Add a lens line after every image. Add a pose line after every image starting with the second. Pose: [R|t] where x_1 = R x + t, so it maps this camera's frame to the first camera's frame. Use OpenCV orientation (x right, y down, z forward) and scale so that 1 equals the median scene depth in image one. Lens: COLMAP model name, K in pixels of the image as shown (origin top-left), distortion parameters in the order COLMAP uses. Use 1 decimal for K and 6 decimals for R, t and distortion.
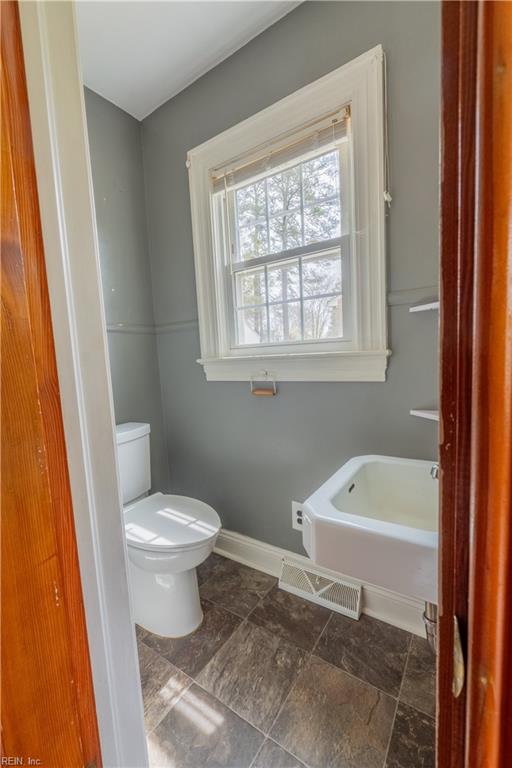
lens RADIAL K [[321.1, 0, 258.7], [0, 321.1, 384.3], [0, 0, 1]] dist [-0.002061, 0.000098]
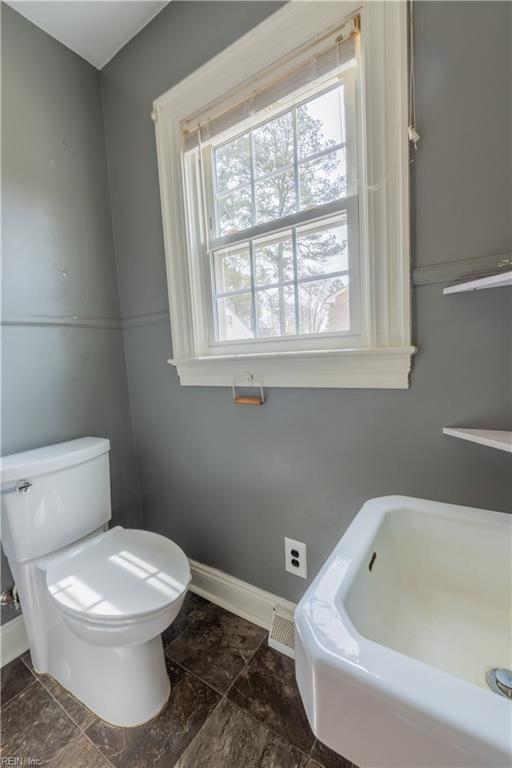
lens RADIAL K [[322.3, 0, 256.0], [0, 322.3, 384.0], [0, 0, 1]] dist [-0.005095, -0.000013]
pose [[0.999990, -0.004263, 0.001325, 0.033056], [0.004257, 0.999982, 0.004141, -0.020038], [-0.001343, -0.004136, 0.999991, 0.206564]]
